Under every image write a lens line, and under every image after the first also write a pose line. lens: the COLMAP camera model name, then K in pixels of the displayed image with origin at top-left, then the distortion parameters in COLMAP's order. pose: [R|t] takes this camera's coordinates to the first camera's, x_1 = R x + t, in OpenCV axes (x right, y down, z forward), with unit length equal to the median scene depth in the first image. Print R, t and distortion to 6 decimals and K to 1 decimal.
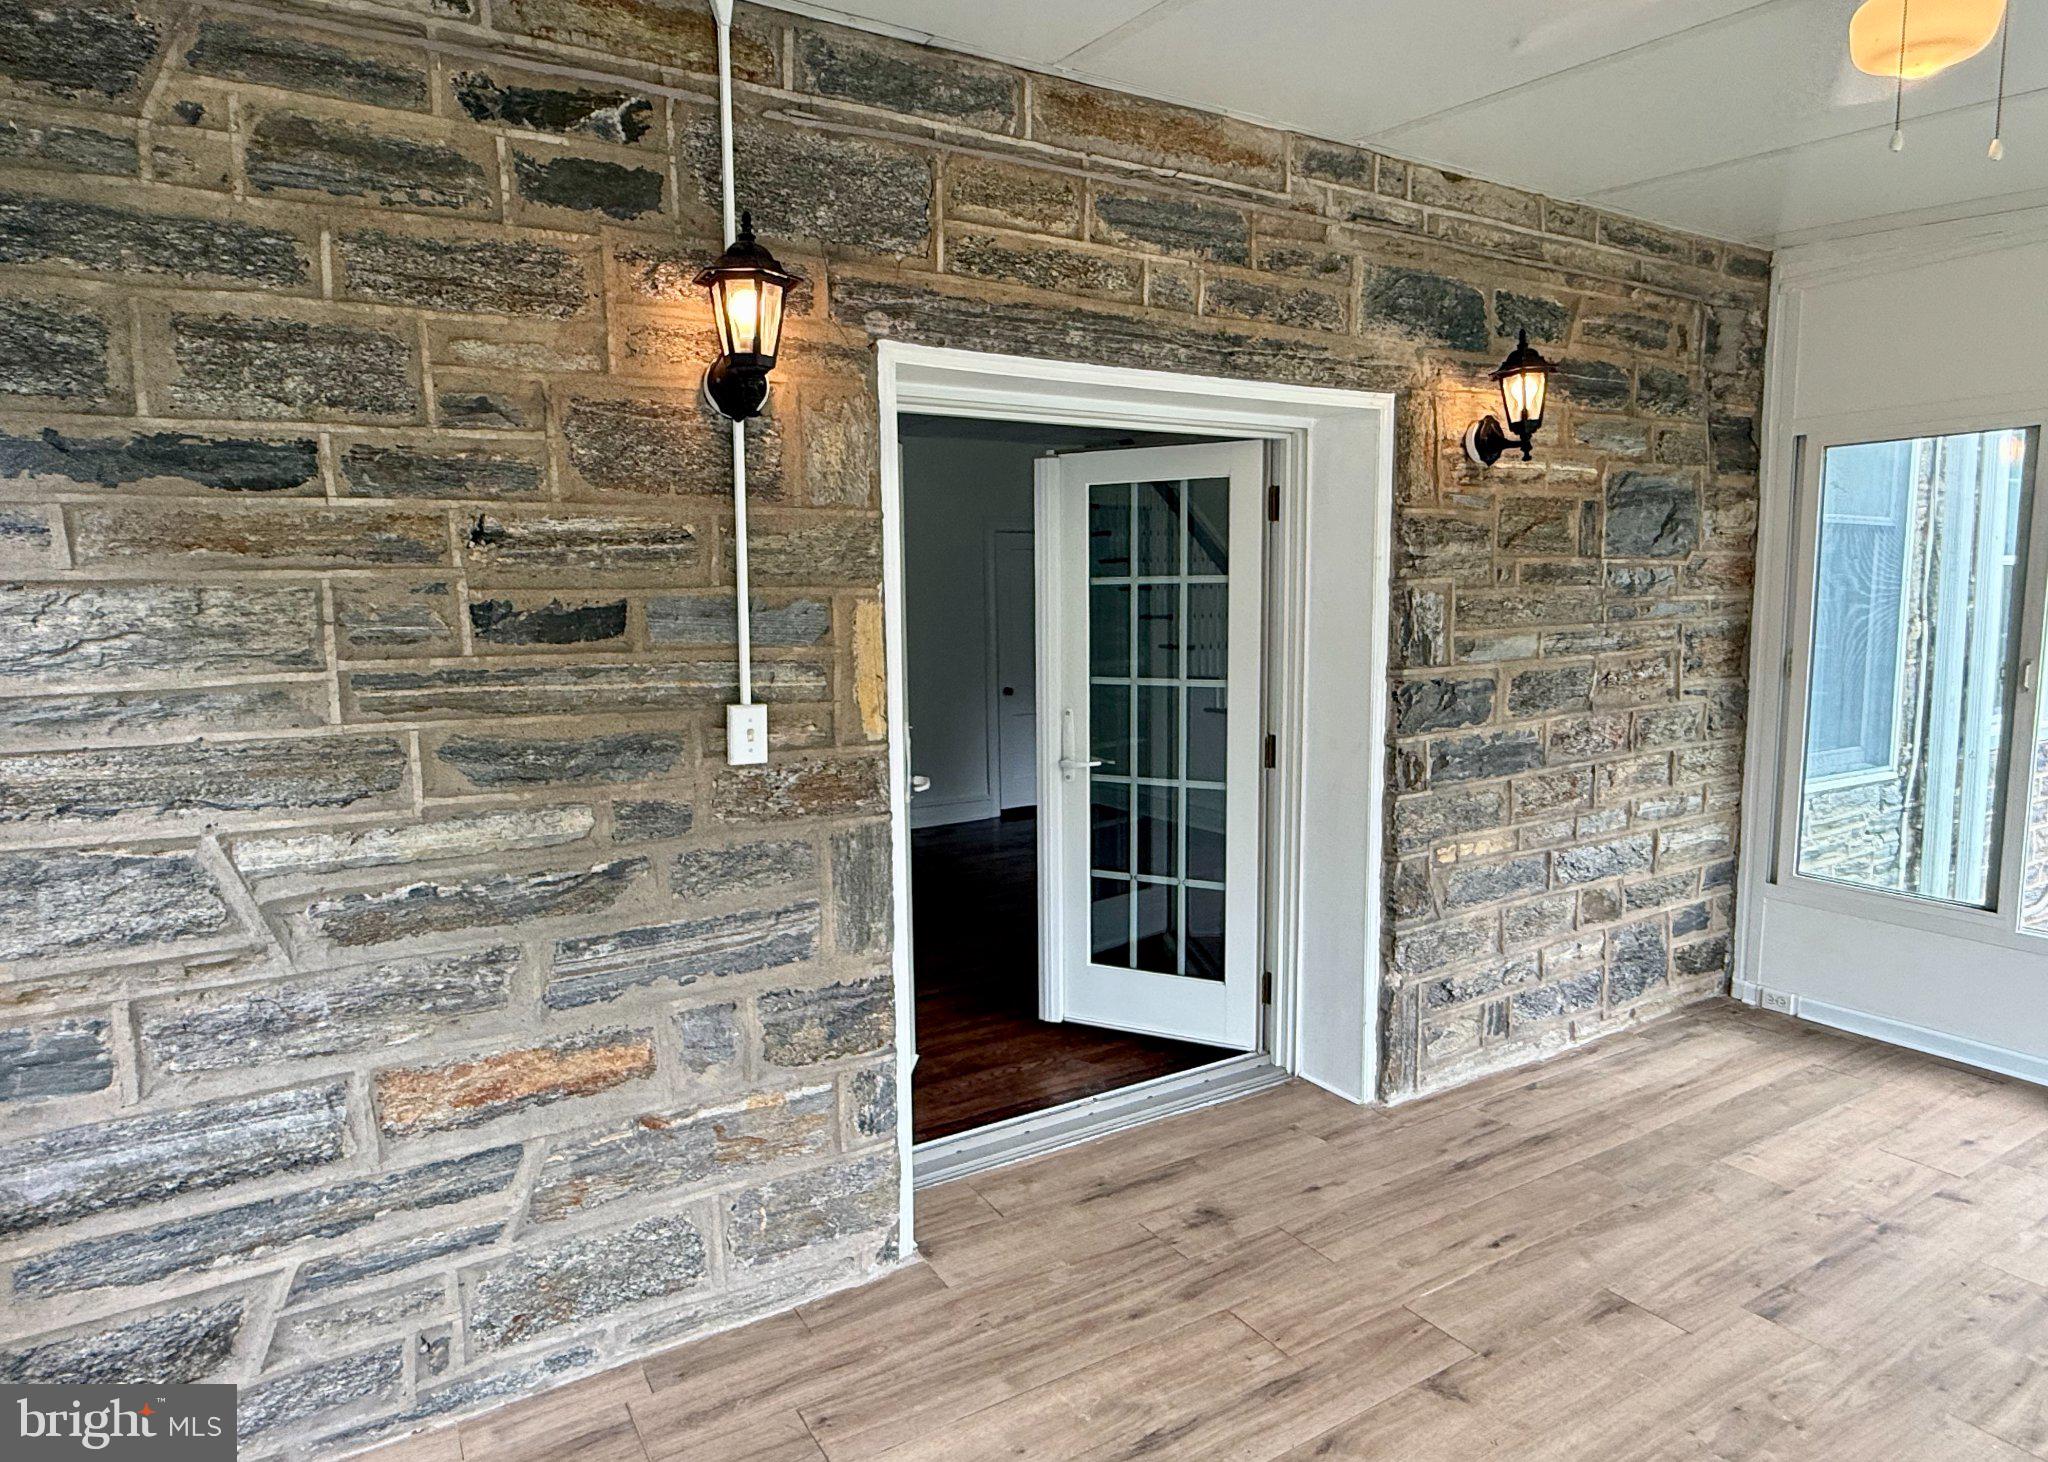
lens RADIAL K [[1293.7, 0, 1024.0], [0, 1293.7, 731.0], [0, 0, 1]] dist [-0.001974, -0.001126]
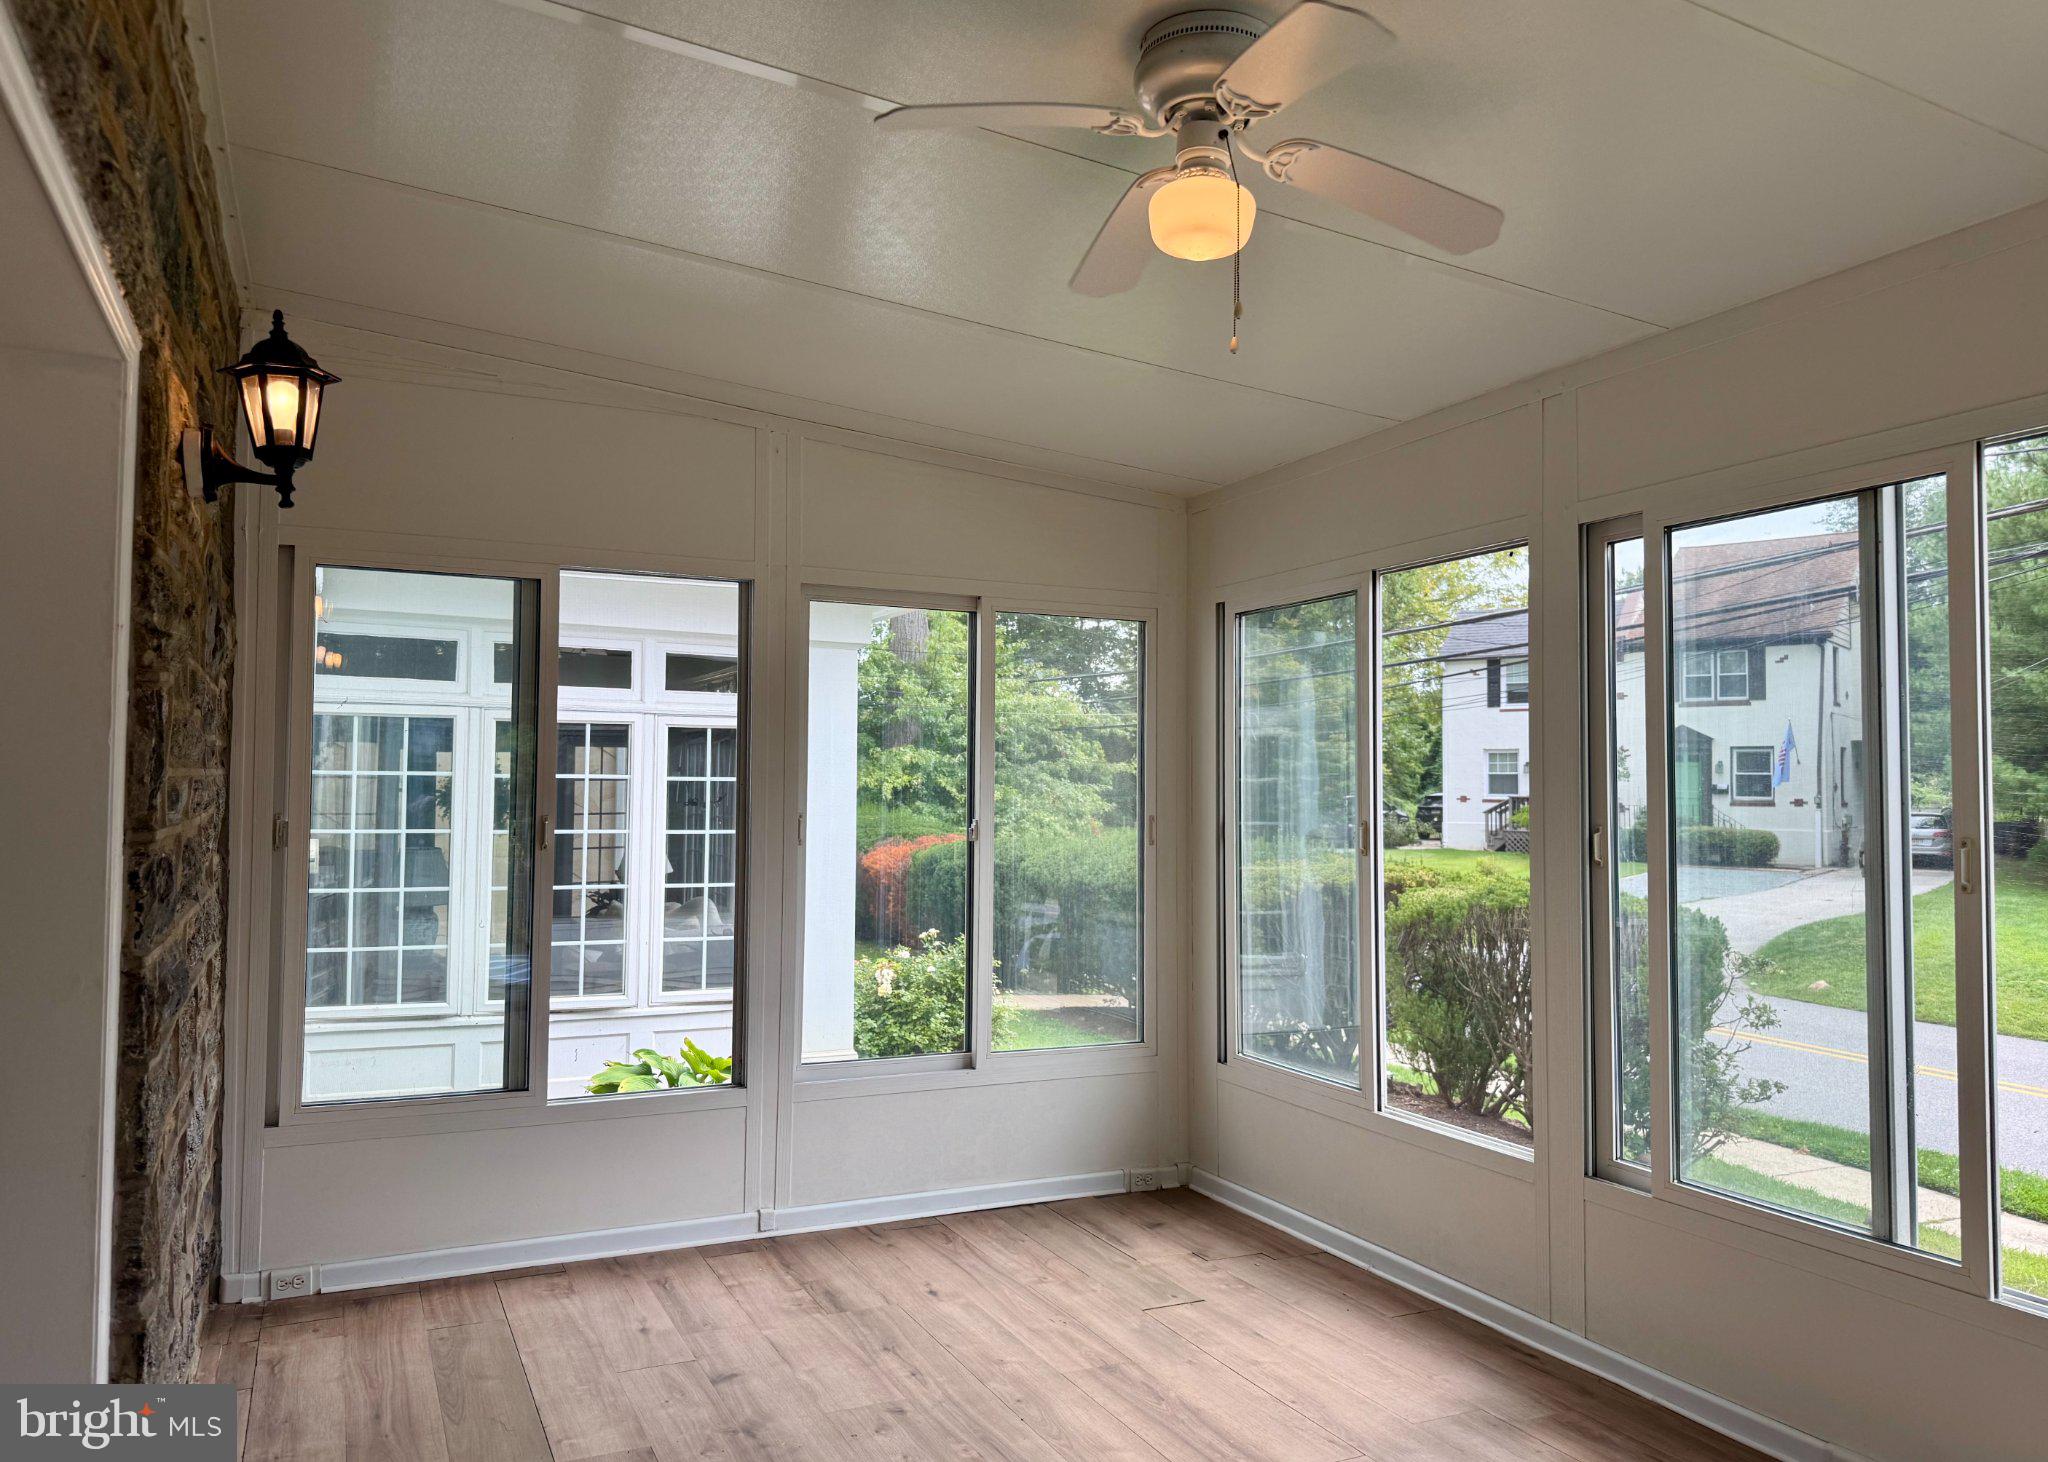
lens RADIAL K [[1502.3, 0, 1024.0], [0, 1502.3, 731.0], [0, 0, 1]] dist [0.136538, -0.138985]
pose [[0.147966, 0.045847, 0.987929, -0.319357], [0.118245, 0.990939, -0.063697, -0.001187], [-0.981898, 0.126243, 0.141204, 0.519246]]
